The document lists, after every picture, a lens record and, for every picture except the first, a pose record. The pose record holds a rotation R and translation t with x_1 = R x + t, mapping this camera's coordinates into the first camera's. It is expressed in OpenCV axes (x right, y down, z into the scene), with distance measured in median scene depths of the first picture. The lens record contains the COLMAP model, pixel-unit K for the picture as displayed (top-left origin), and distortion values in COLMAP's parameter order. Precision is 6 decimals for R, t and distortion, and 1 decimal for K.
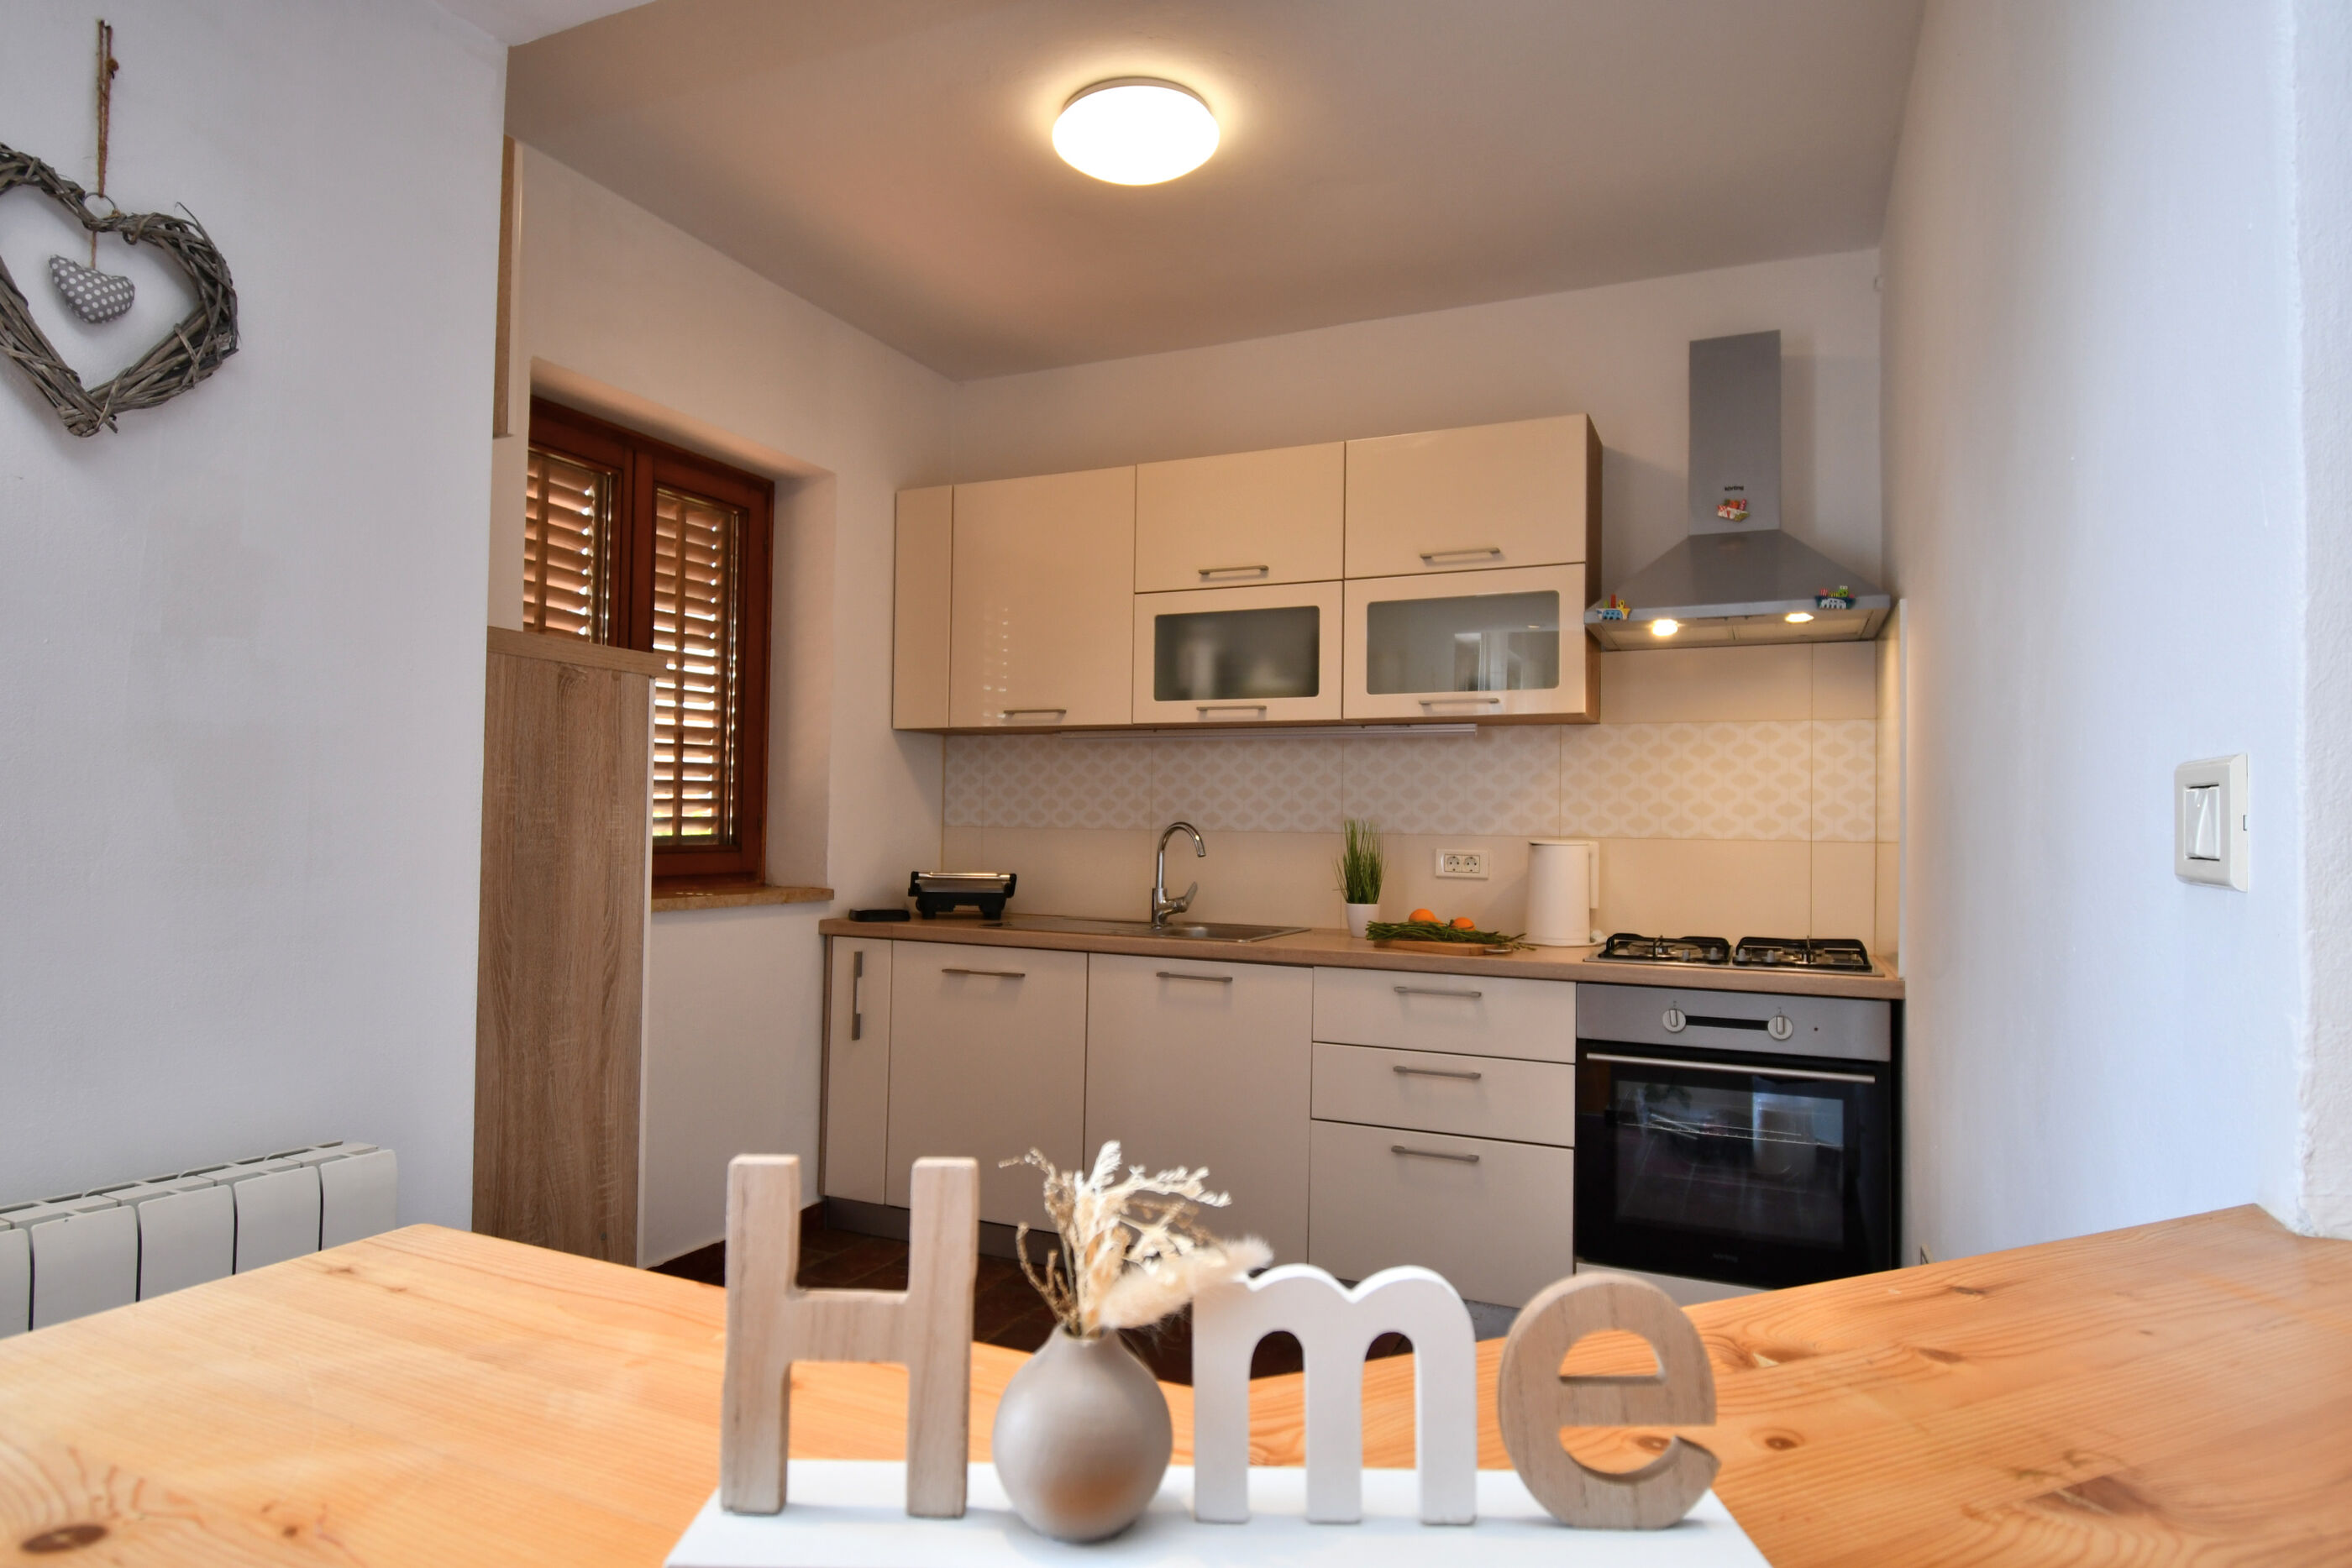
lens RADIAL K [[1319.7, 0, 1169.5], [0, 1319.7, 795.7], [0, 0, 1]] dist [0.011167, -0.024922]
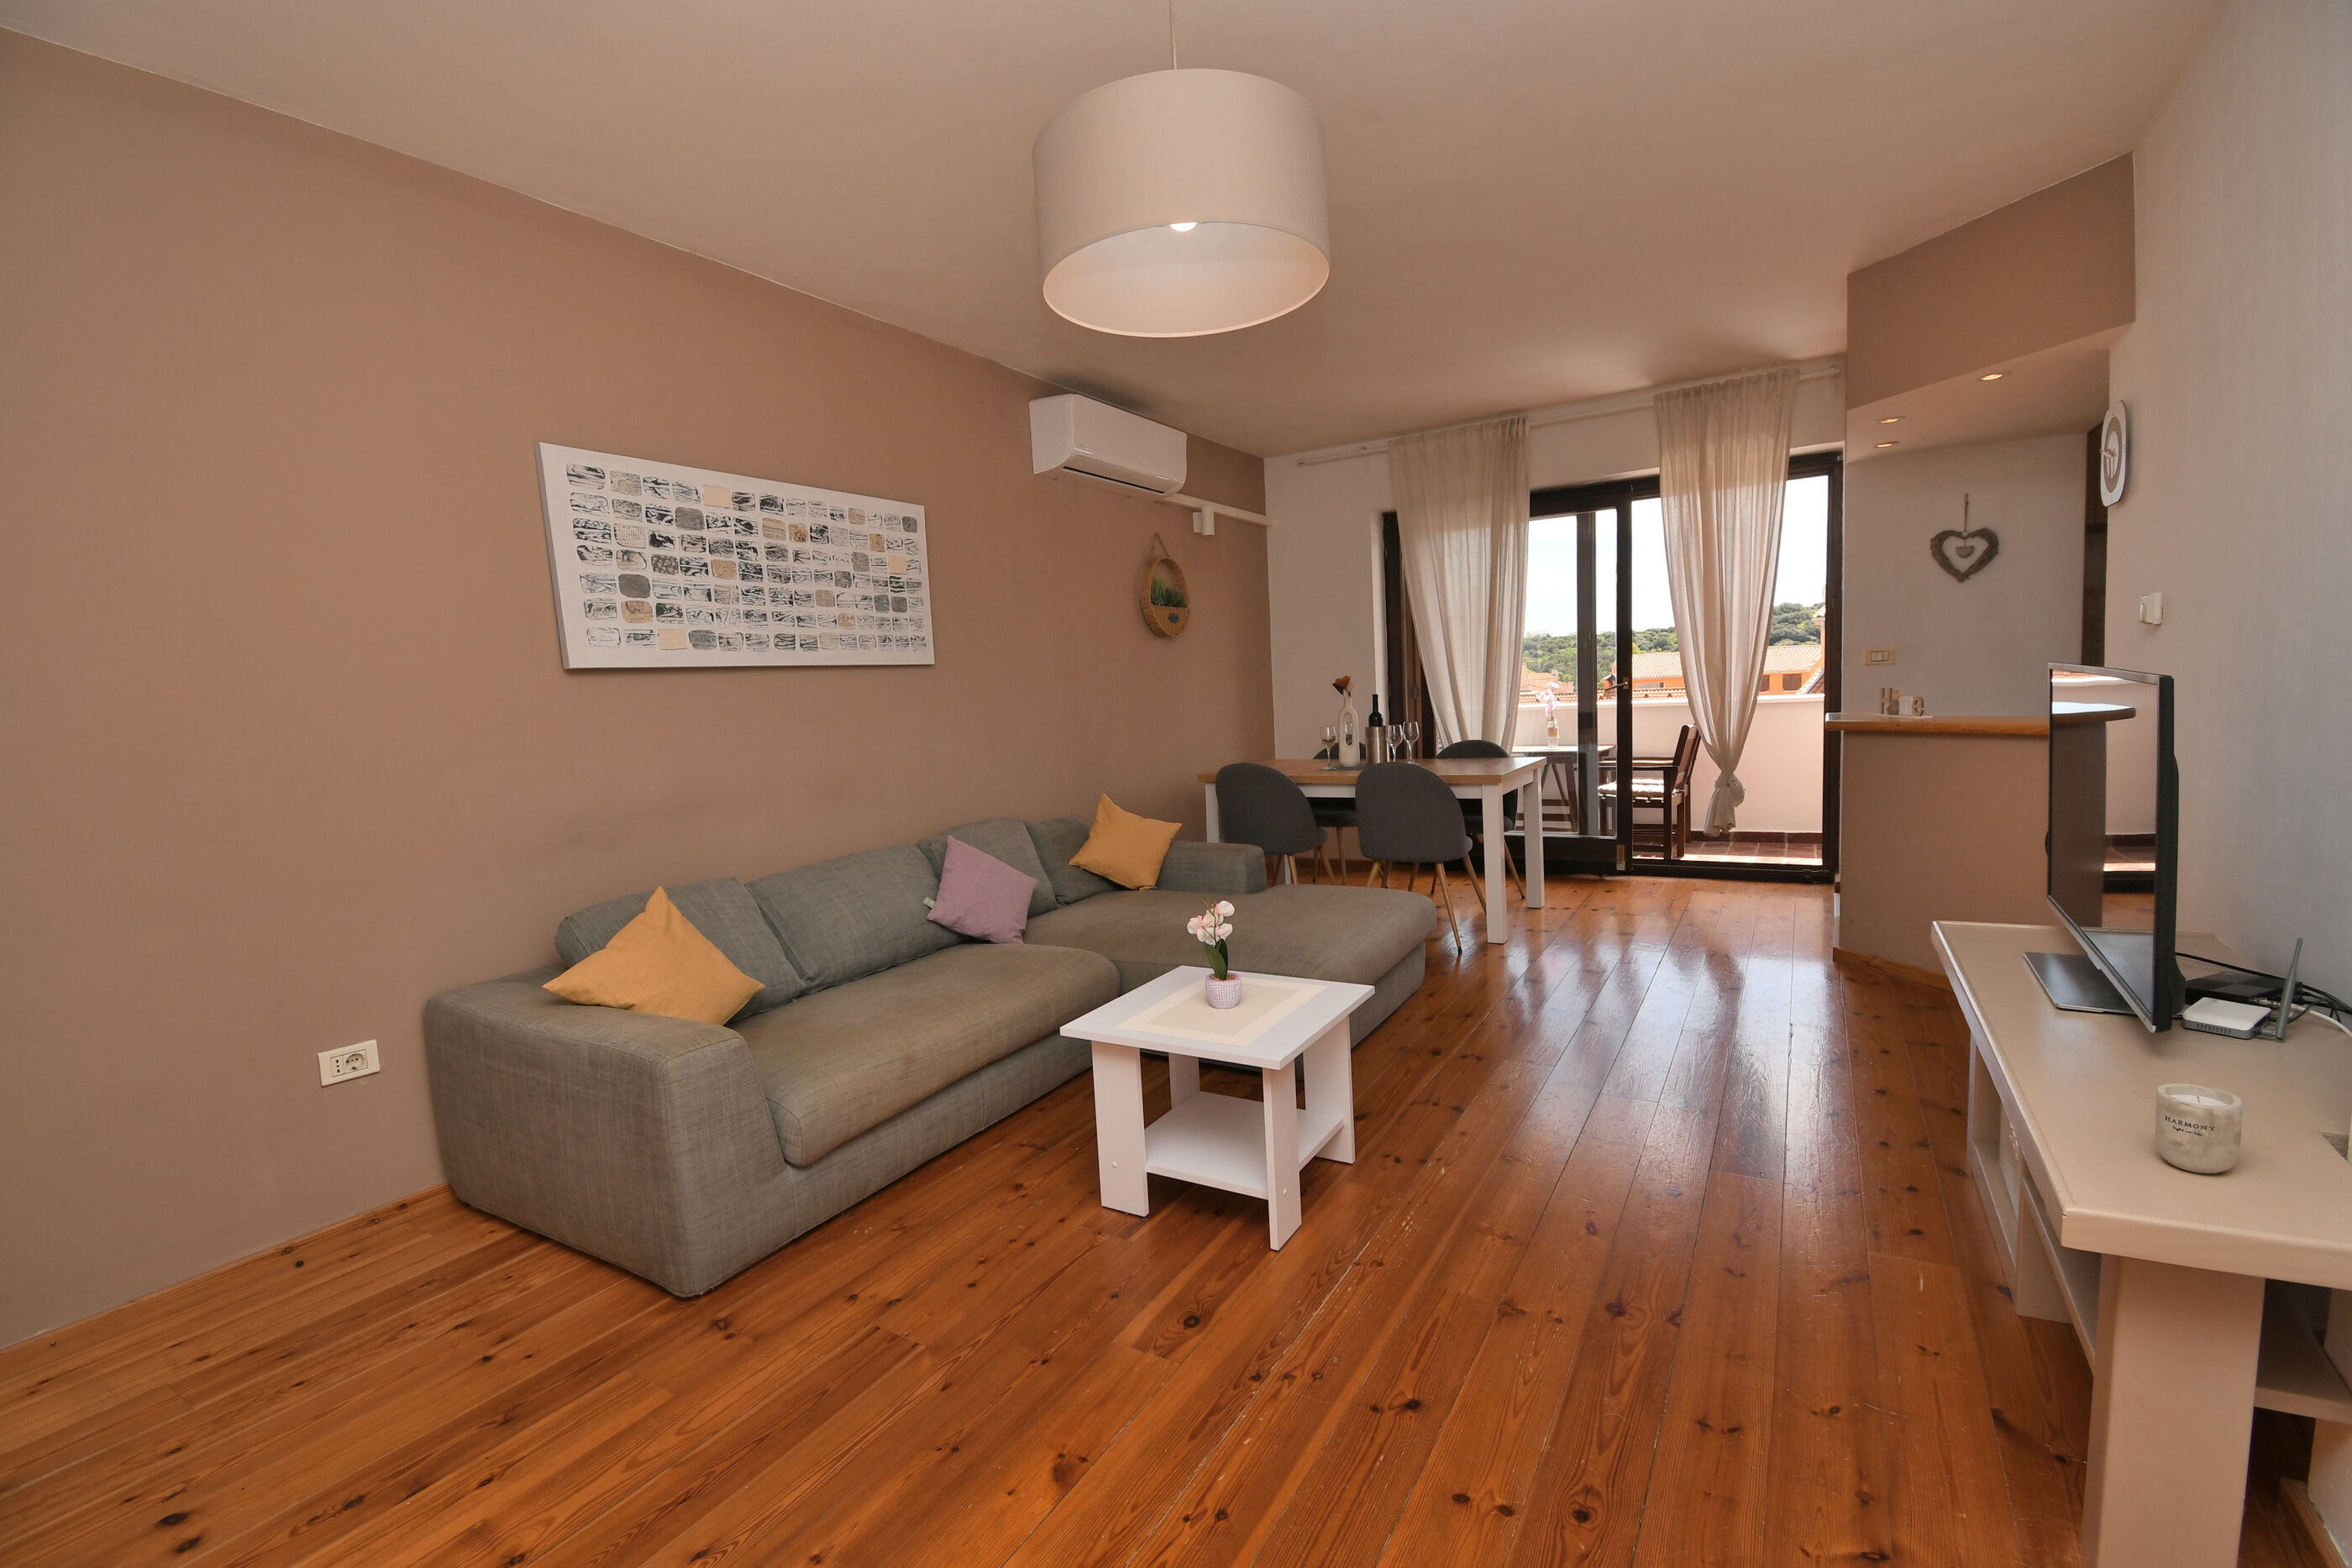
lens RADIAL K [[1027.7, 0, 1178.3], [0, 1027.7, 796.7], [0, 0, 1]] dist [0.024252, -0.029314]
pose [[-0.112657, 0.096867, -0.988901, 1.282868], [0.073186, 0.993342, 0.088964, -0.008931], [0.990935, -0.062352, -0.118996, -0.572936]]
